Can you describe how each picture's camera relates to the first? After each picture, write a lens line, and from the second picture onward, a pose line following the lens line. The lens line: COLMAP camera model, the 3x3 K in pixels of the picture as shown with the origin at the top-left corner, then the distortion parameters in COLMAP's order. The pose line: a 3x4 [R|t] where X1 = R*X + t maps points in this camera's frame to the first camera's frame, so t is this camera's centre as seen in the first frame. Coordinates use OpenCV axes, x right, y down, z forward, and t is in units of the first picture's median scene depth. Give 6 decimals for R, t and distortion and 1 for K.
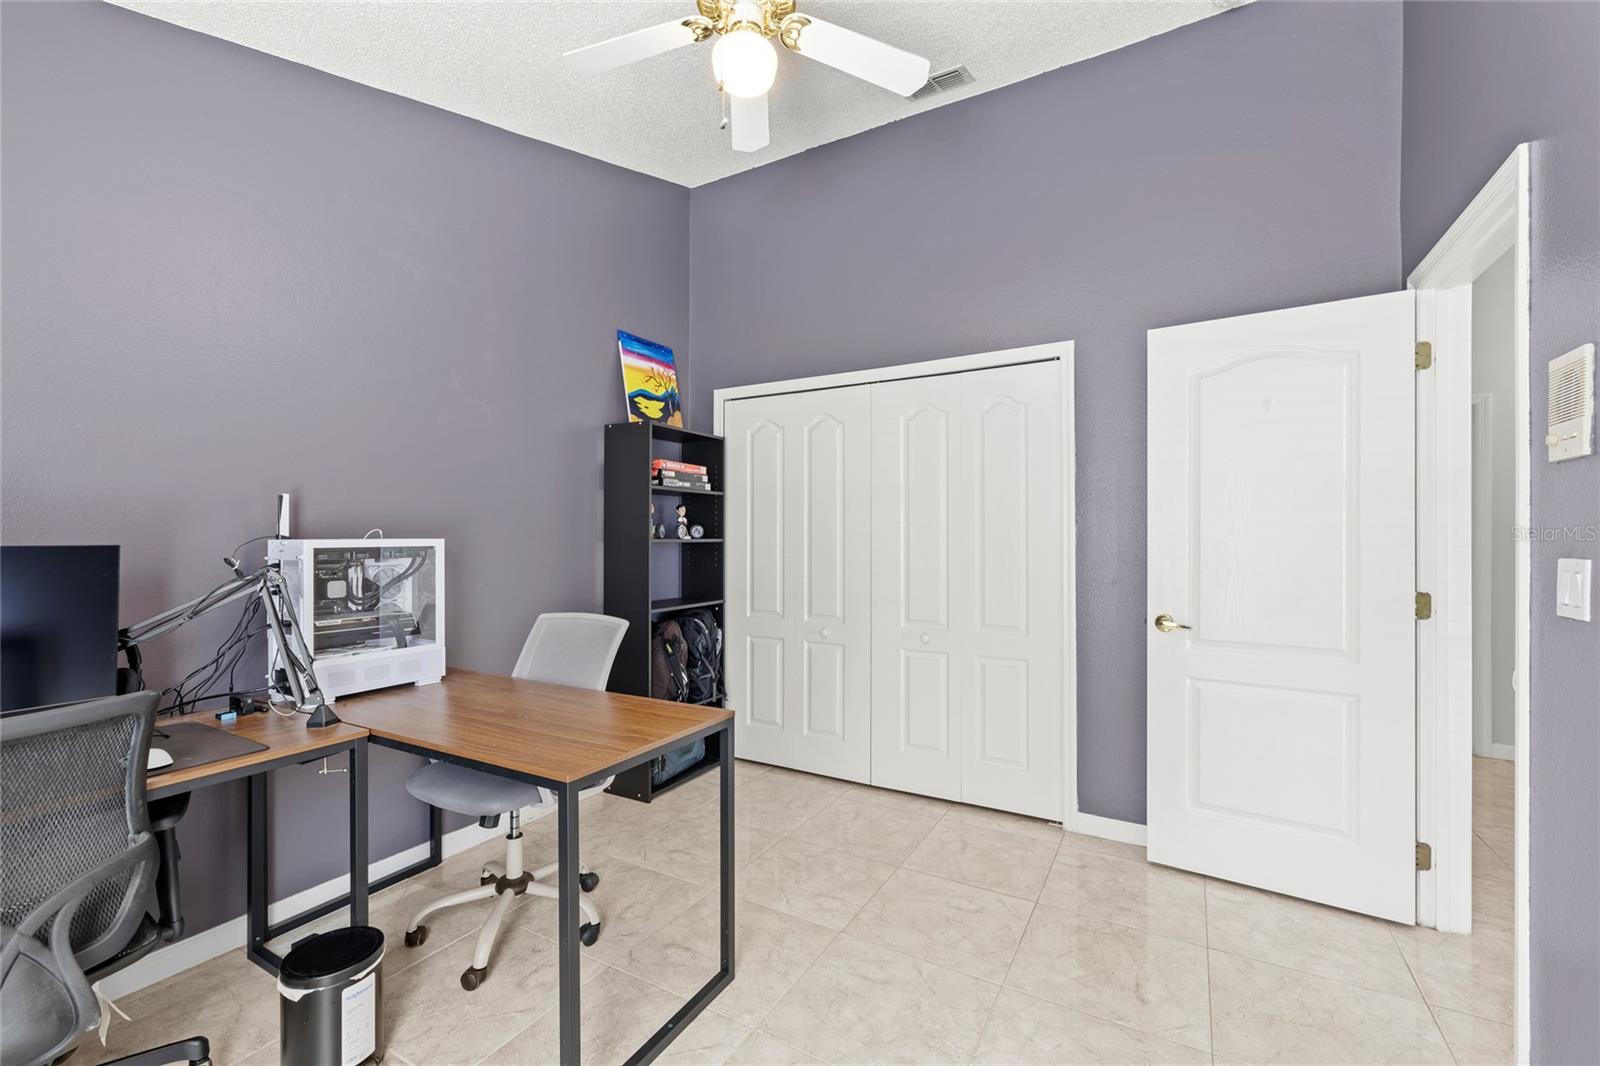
lens RADIAL K [[685.5, 0, 789.5], [0, 685.5, 531.3], [0, 0, 1]] dist [0.006513, -0.000932]
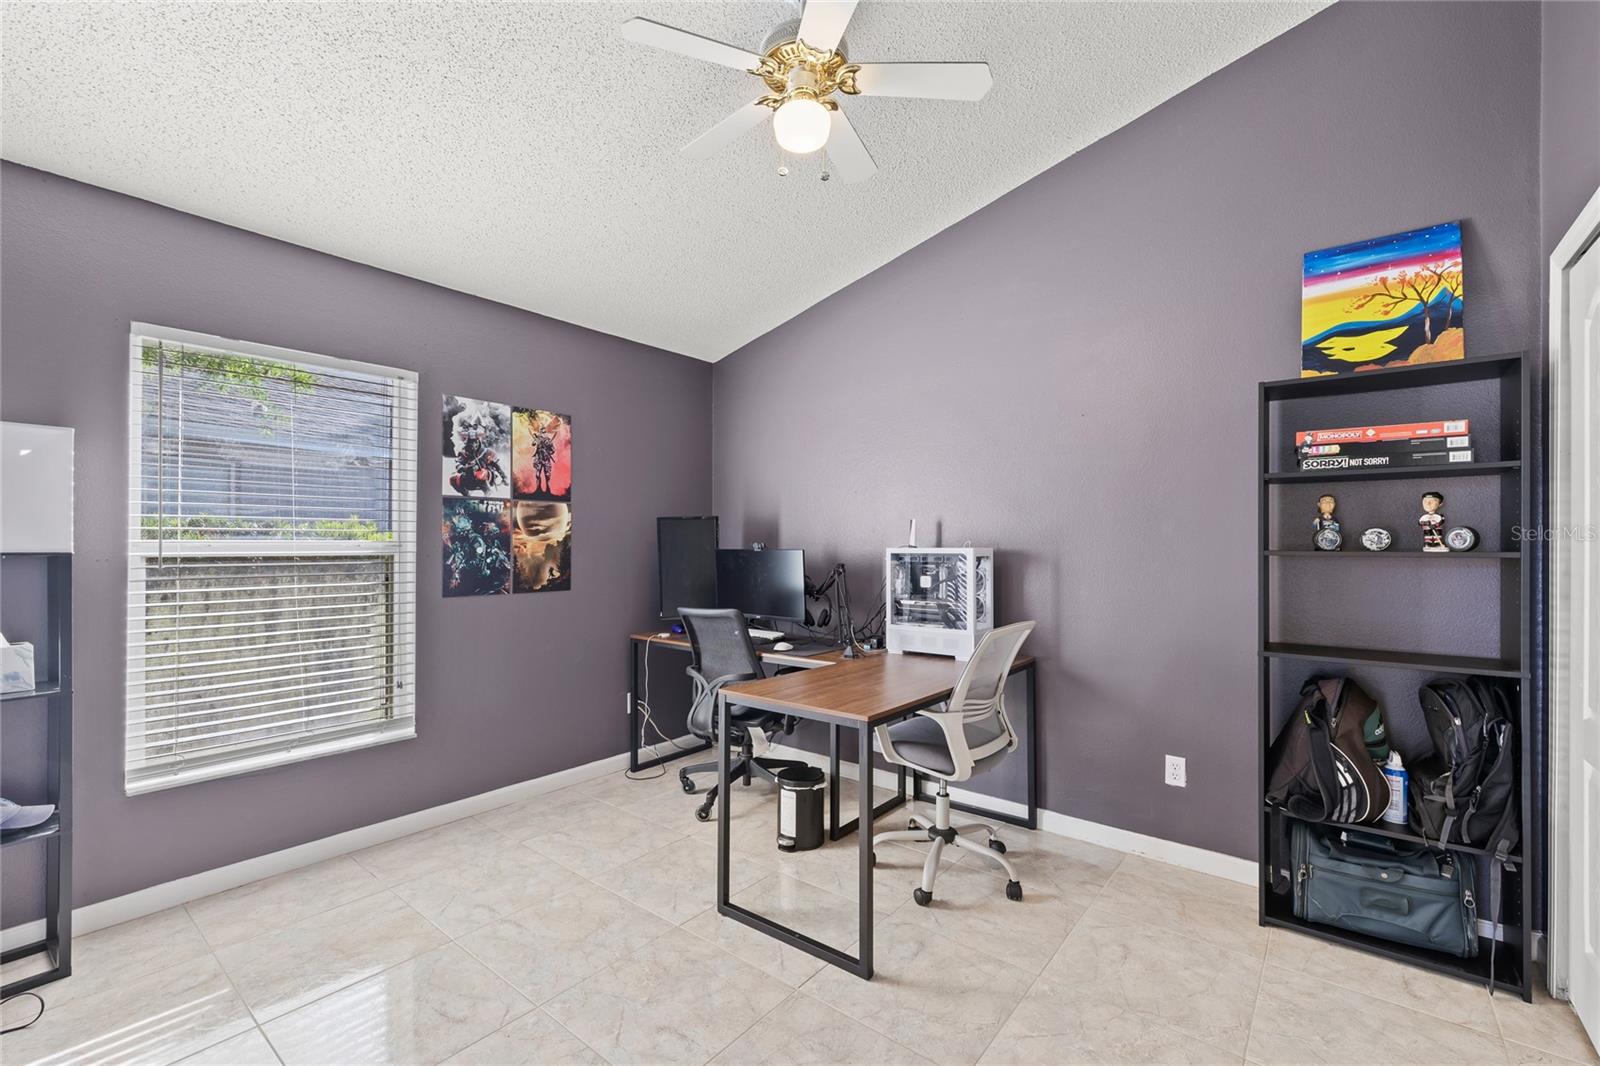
lens RADIAL K [[685.5, 0, 790.1], [0, 685.5, 544.8], [0, 0, 1]] dist [0.006513, -0.000932]
pose [[-0.151777, -0.004734, -0.988403, 0.521153], [0.001750, 0.999986, -0.005058, 0.007526], [0.988413, -0.002498, -0.151766, 0.578243]]
